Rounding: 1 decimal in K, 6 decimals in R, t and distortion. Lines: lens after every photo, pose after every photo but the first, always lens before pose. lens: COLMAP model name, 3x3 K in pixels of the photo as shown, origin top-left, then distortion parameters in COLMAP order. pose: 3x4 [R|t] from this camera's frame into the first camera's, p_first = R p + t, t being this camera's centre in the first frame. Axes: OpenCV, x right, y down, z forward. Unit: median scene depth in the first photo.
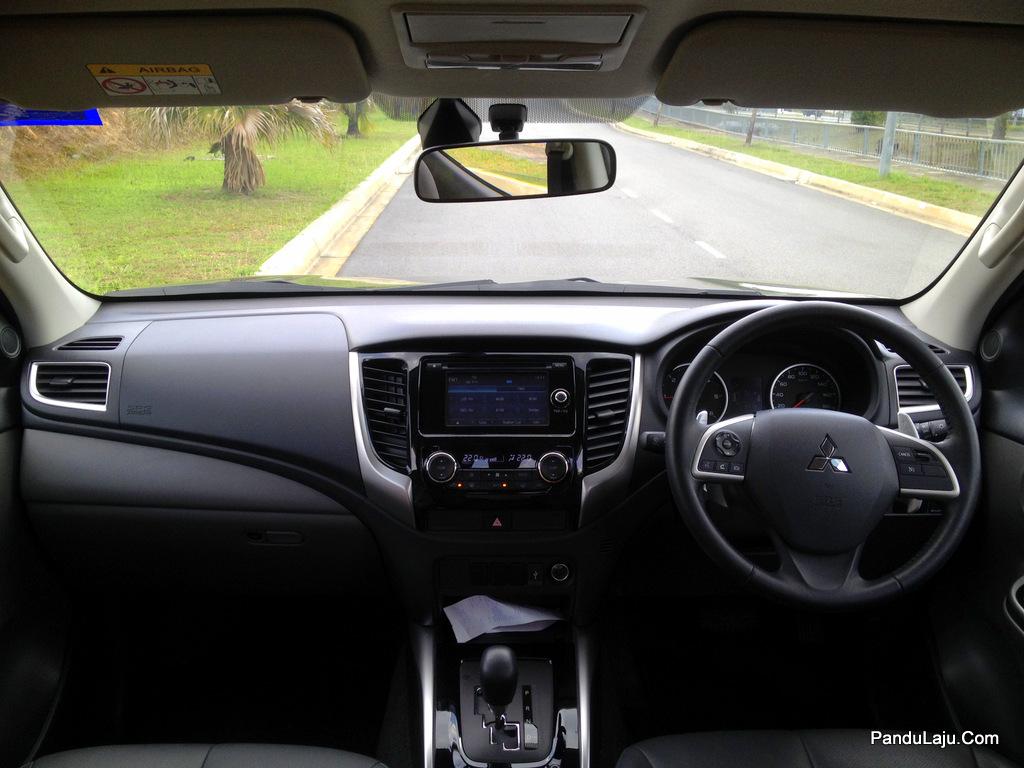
lens RADIAL K [[974.8, 0, 510.6], [0, 974.8, 381.3], [0, 0, 1]] dist [0.132481, -0.282612]
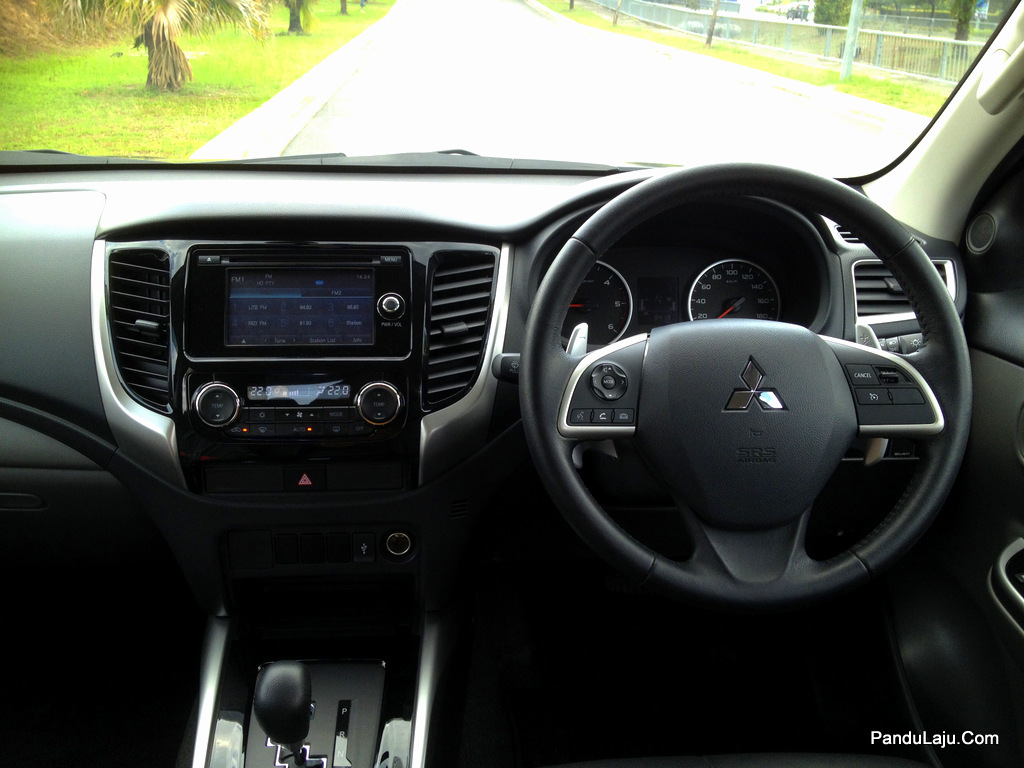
lens RADIAL K [[974.8, 0, 510.6], [0, 974.8, 381.3], [0, 0, 1]] dist [0.132481, -0.282612]
pose [[0.999147, -0.005889, 0.040861, 0.105290], [0.002222, 0.996012, 0.089197, 0.008270], [-0.041224, -0.089030, 0.995175, 0.275836]]
